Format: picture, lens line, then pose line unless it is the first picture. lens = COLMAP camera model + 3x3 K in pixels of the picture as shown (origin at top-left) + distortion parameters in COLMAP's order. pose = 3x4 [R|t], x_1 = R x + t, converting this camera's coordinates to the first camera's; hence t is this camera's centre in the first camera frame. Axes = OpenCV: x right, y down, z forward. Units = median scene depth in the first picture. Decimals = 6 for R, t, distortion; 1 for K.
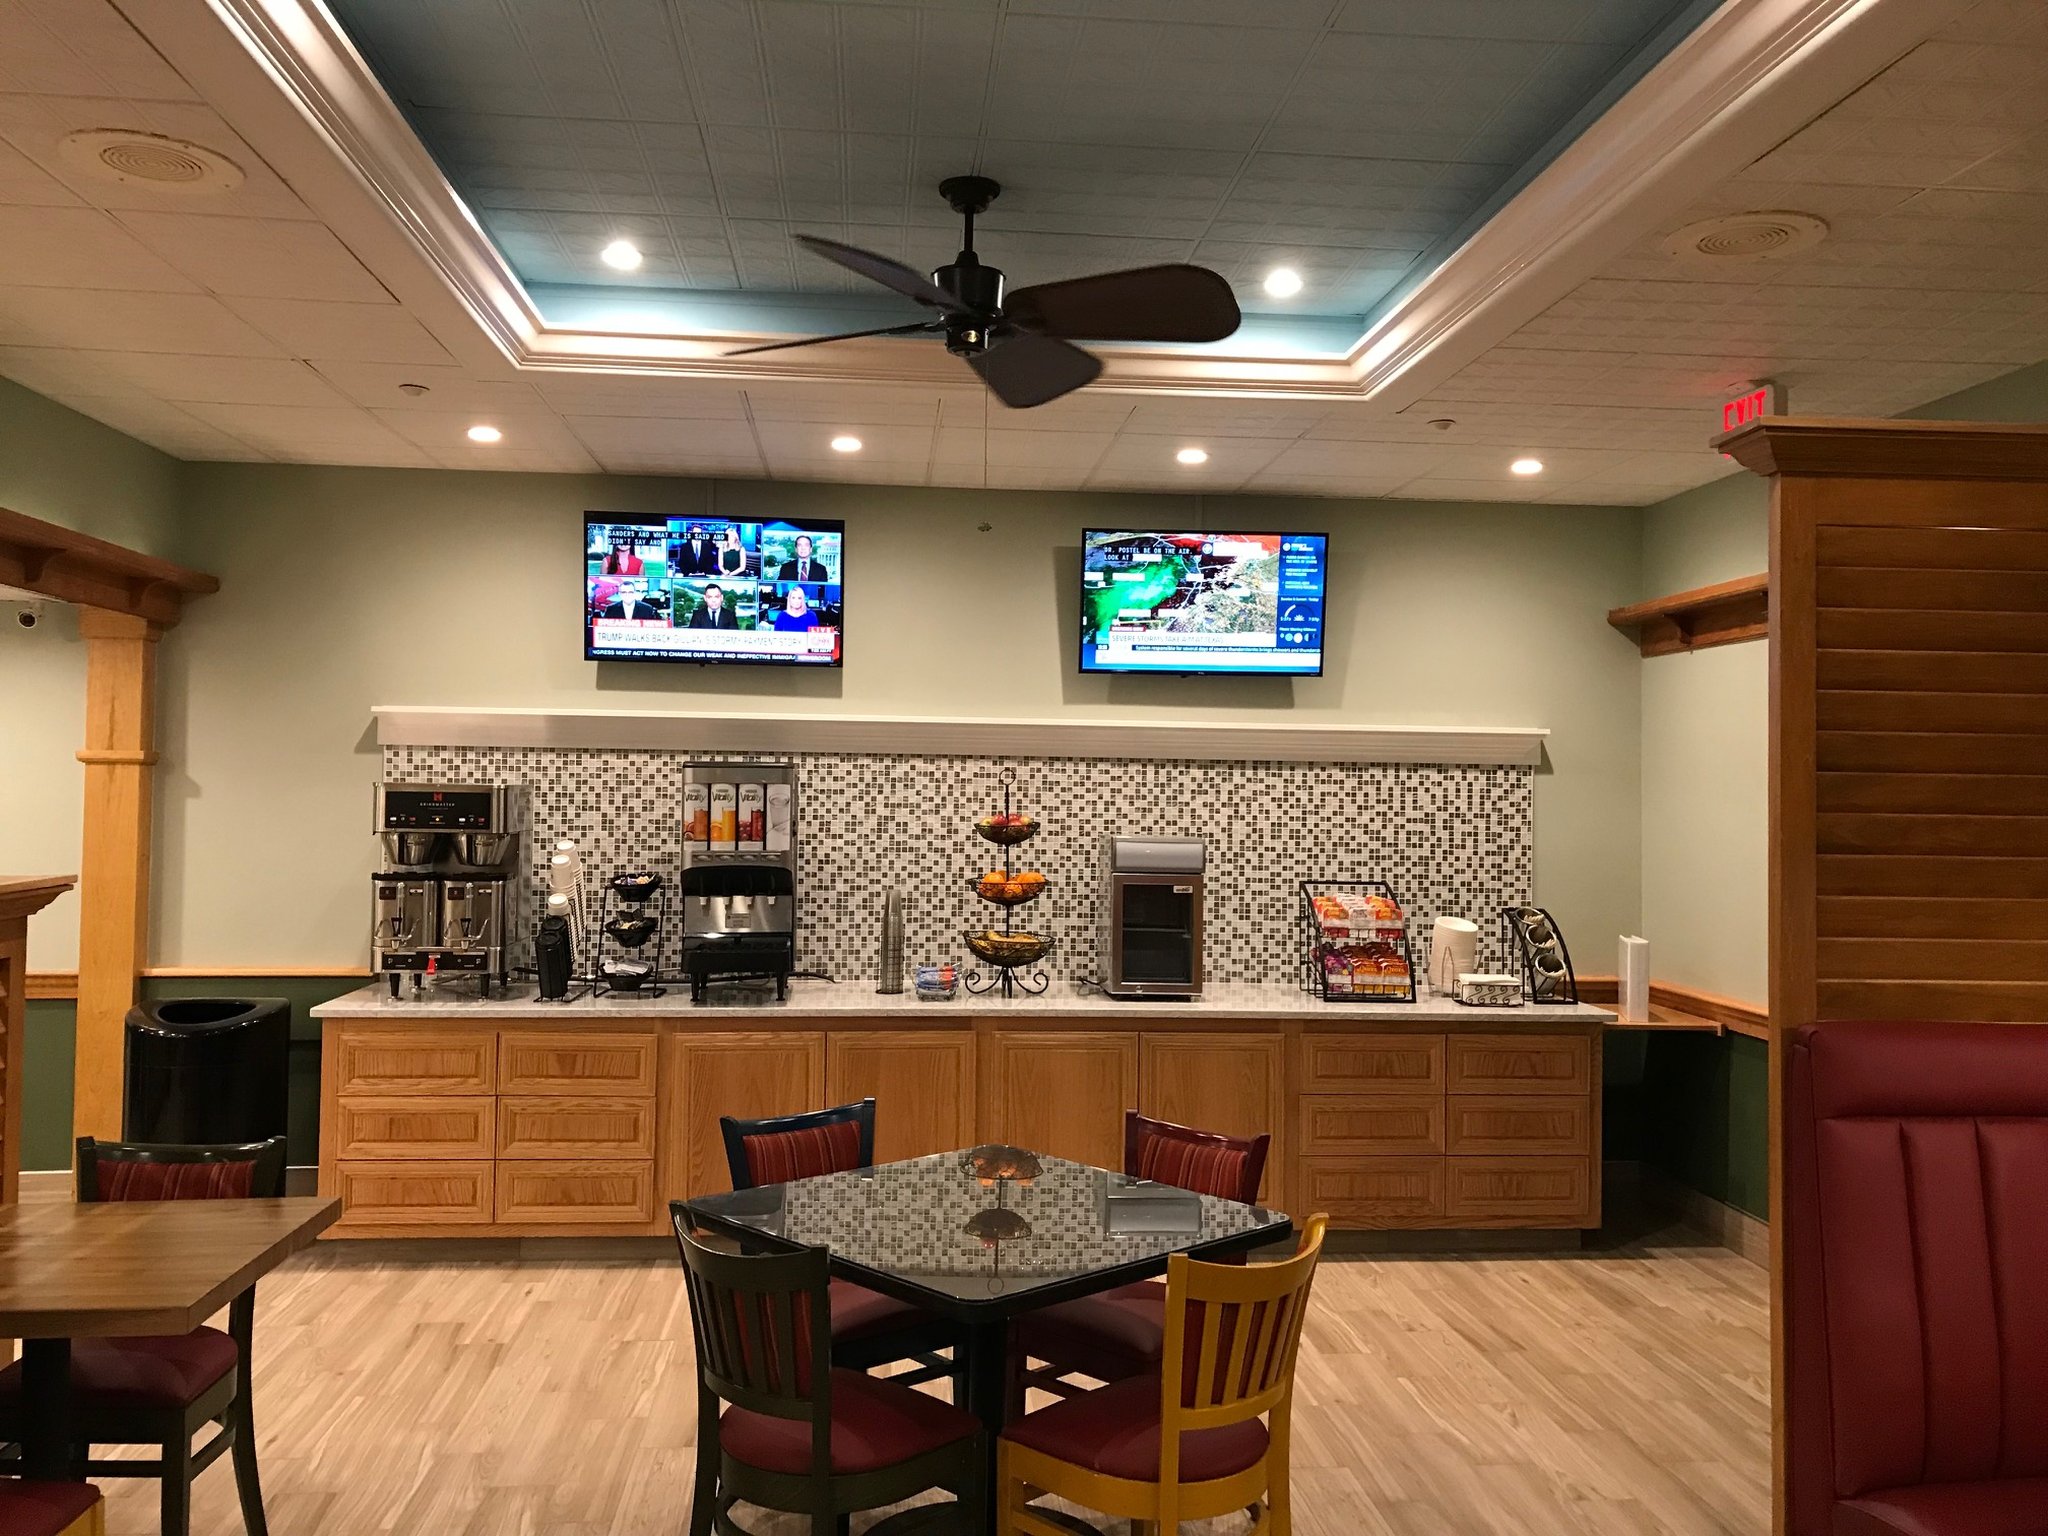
lens RADIAL K [[1685.7, 0, 1027.1], [0, 1685.7, 748.4], [0, 0, 1]] dist [0.050485, -0.046134]
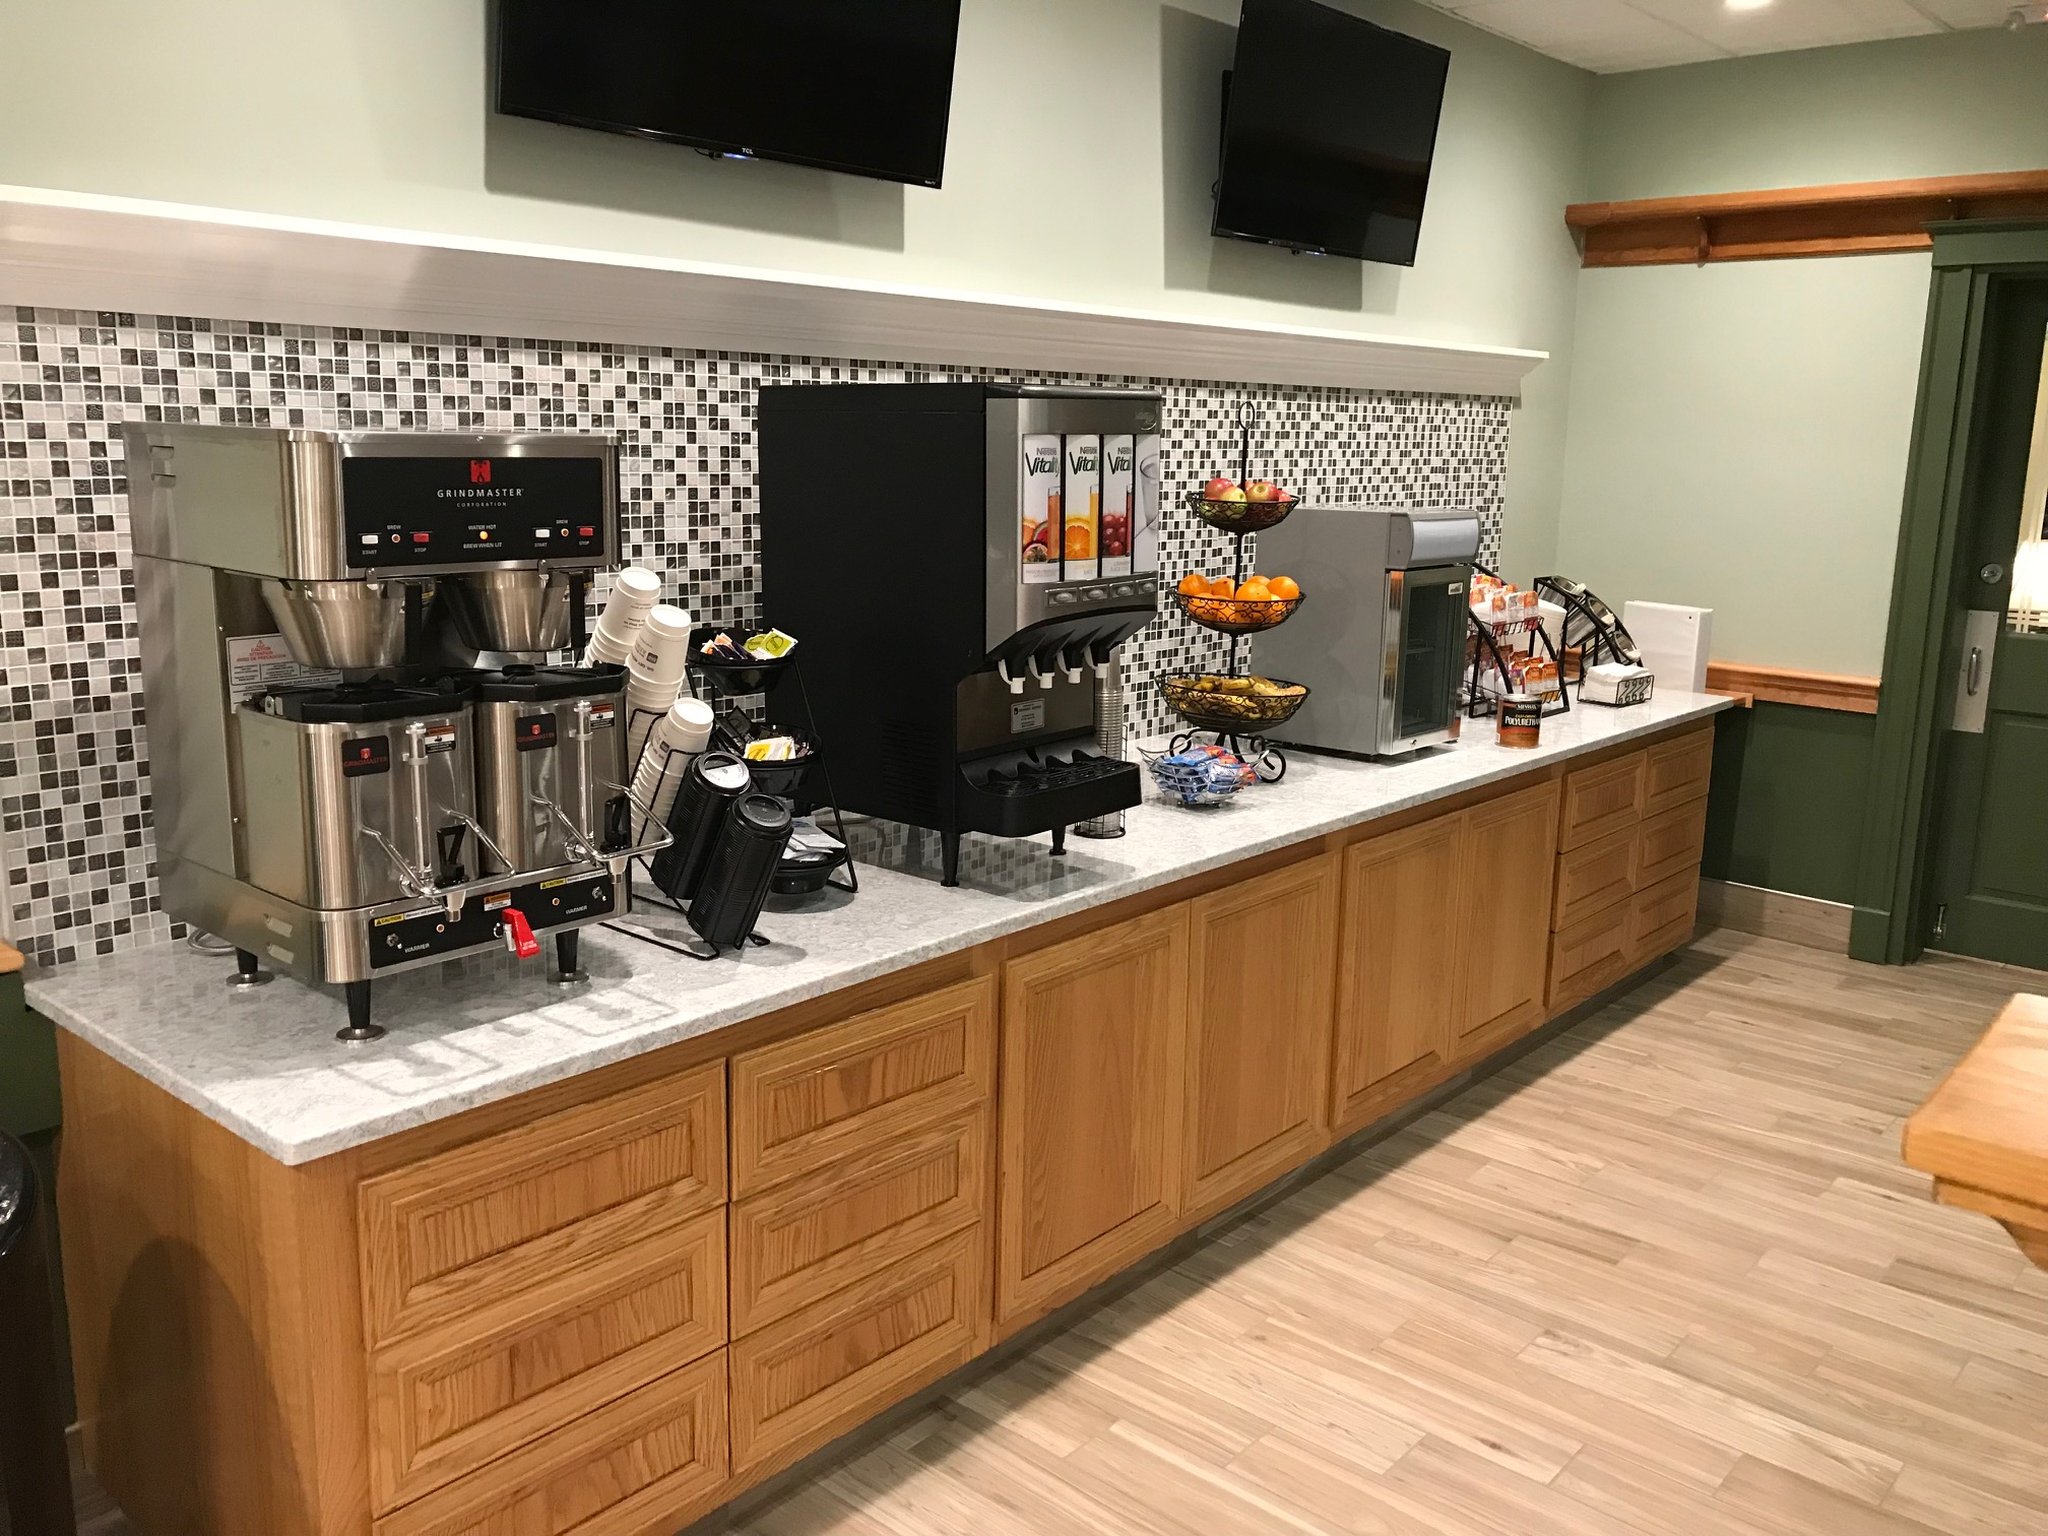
lens RADIAL K [[1685.7, 0, 1027.1], [0, 1685.7, 748.4], [0, 0, 1]] dist [0.050485, -0.046134]
pose [[0.716314, -0.131418, 0.685291, -0.462382], [-0.031592, 0.974989, 0.219996, 0.002790], [-0.697063, -0.179236, 0.694247, 0.595731]]
